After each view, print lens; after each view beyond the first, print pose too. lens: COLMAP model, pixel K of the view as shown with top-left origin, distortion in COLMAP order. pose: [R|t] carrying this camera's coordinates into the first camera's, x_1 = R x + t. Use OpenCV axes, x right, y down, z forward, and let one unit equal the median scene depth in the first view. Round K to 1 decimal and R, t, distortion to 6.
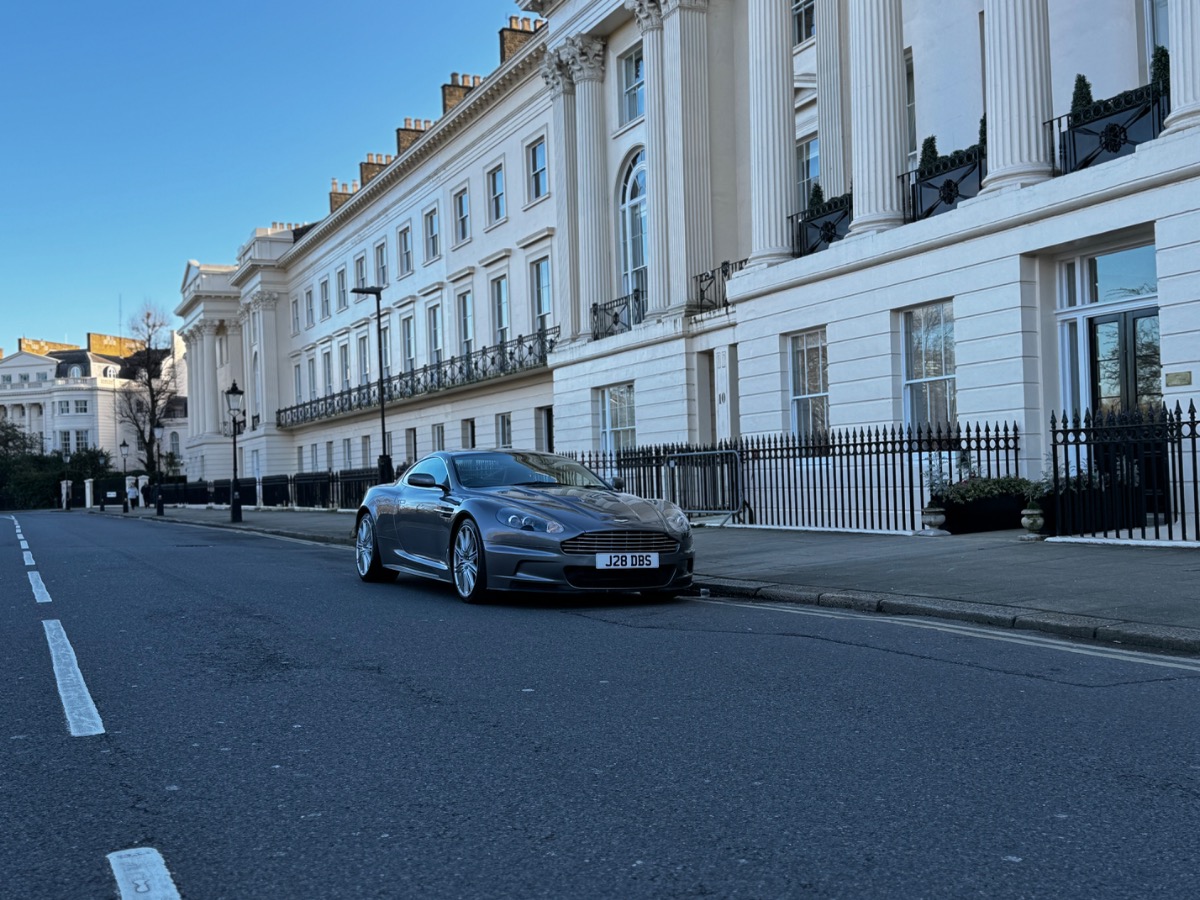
lens RADIAL K [[1258.7, 0, 590.6], [0, 1258.7, 451.6], [0, 0, 1]] dist [0.145797, 0.000000]
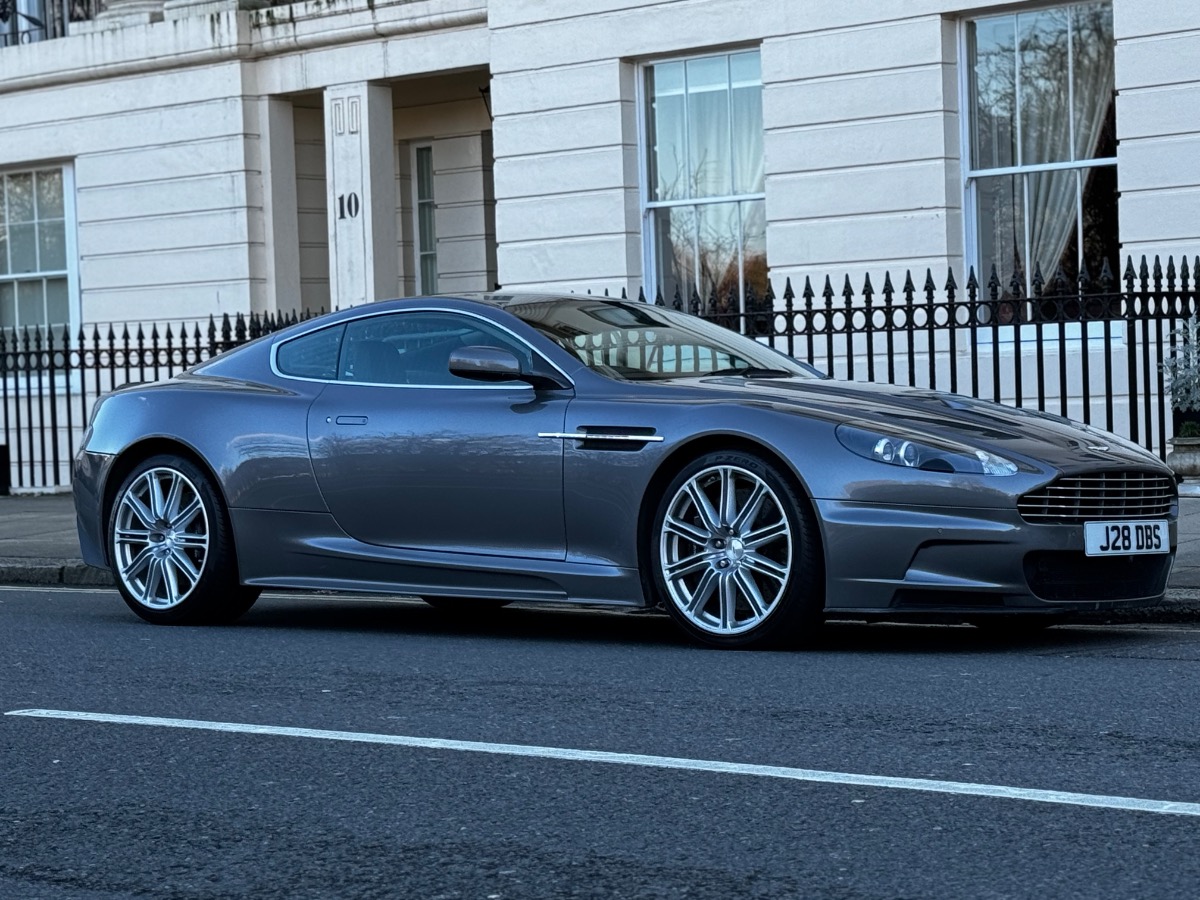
lens RADIAL K [[2939.0, 0, 596.4], [0, 2939.0, 440.3], [0, 0, 1]] dist [0.152375, 0.000000]
pose [[0.917788, -0.007623, 0.396997, -0.370820], [-0.003407, 0.999628, 0.027071, 0.016847], [-0.397056, -0.026198, 0.917421, 0.084549]]
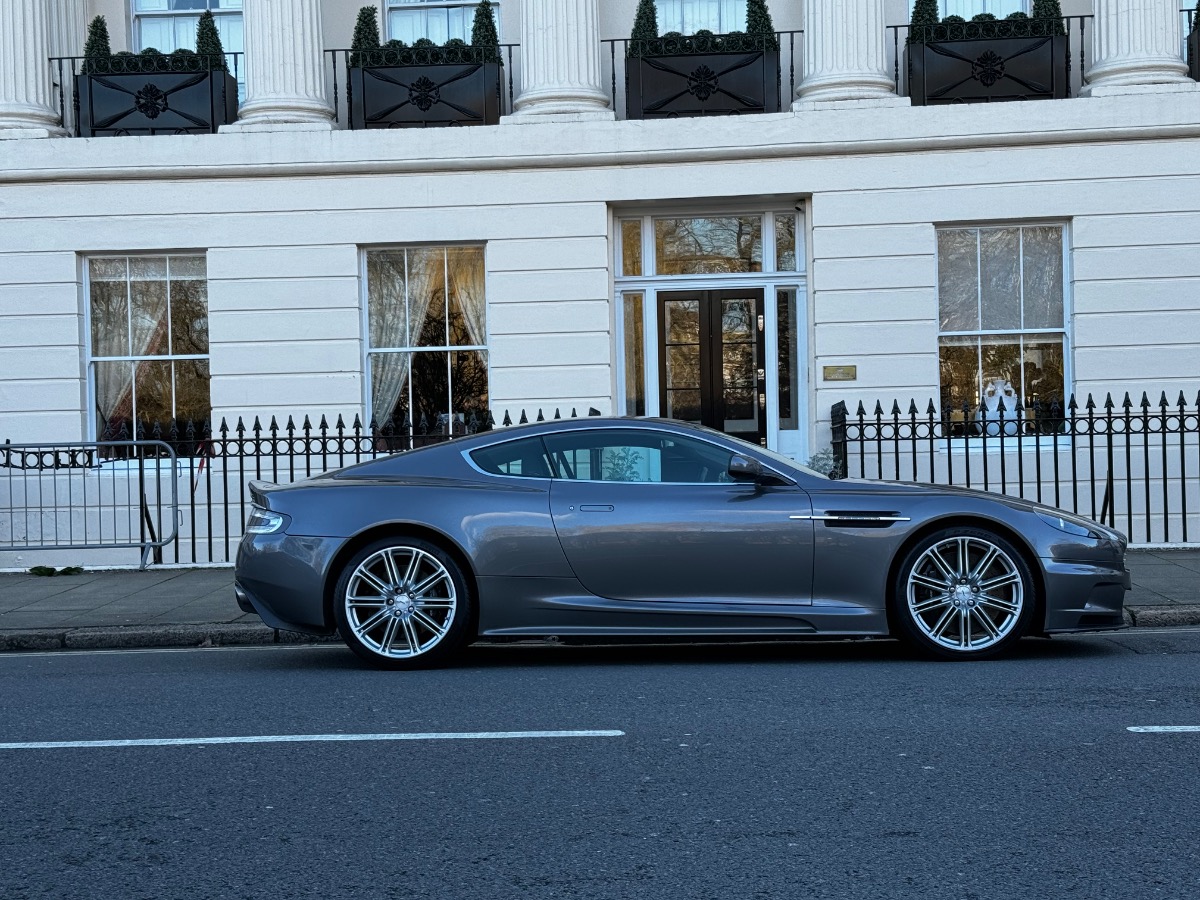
lens RADIAL K [[1787.1, 0, 604.4], [0, 1787.1, 448.7], [0, 0, 1]] dist [0.119907, 0.000000]
pose [[0.470924, 0.026032, 0.881790, -0.682568], [-0.009694, 0.999657, -0.024334, 0.027098], [-0.882120, 0.002912, 0.471015, 0.519780]]
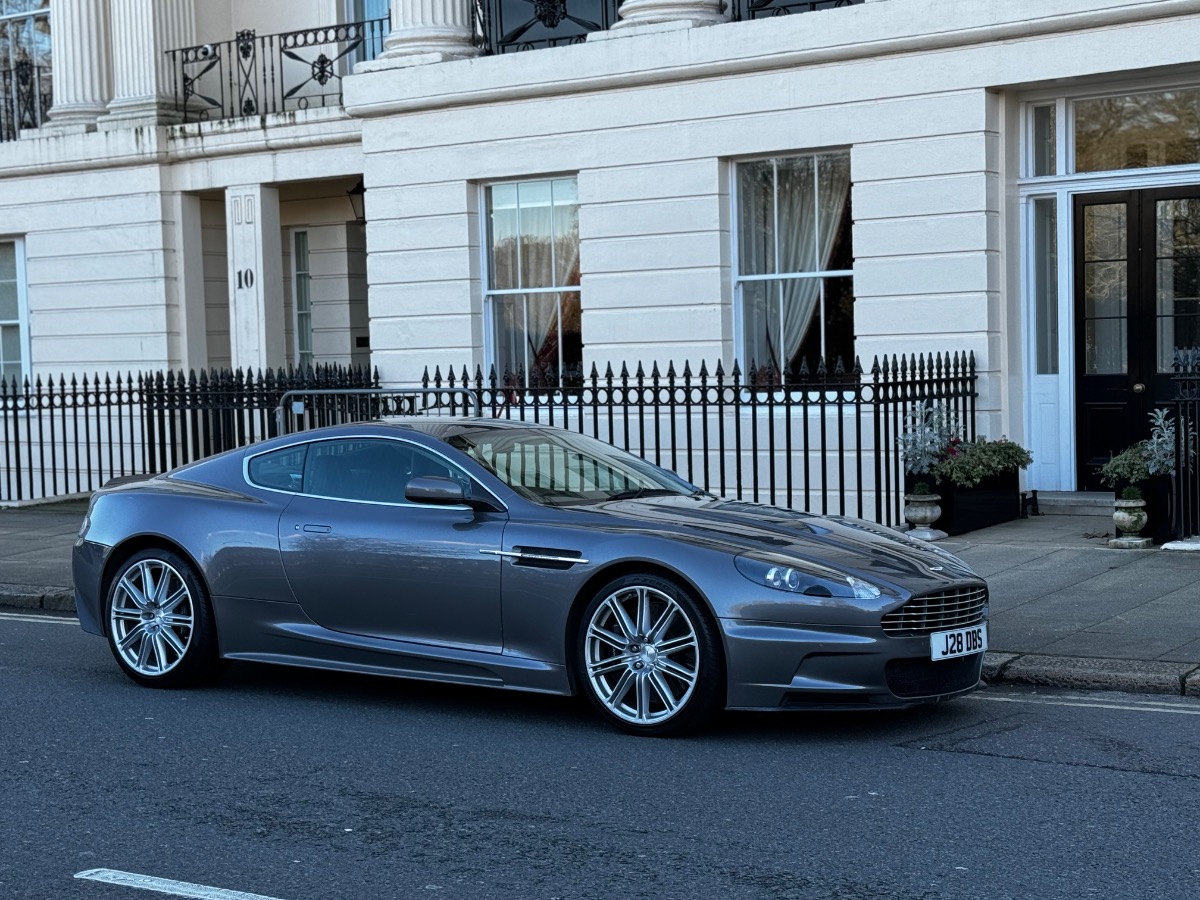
lens RADIAL K [[2087.9, 0, 594.0], [0, 2087.9, 455.4], [0, 0, 1]] dist [0.164692, 0.000000]
pose [[0.871771, -0.016366, 0.489640, -0.374902], [-0.011808, 0.998450, 0.054397, -0.028701], [-0.489771, -0.053203, 0.870226, 0.190894]]
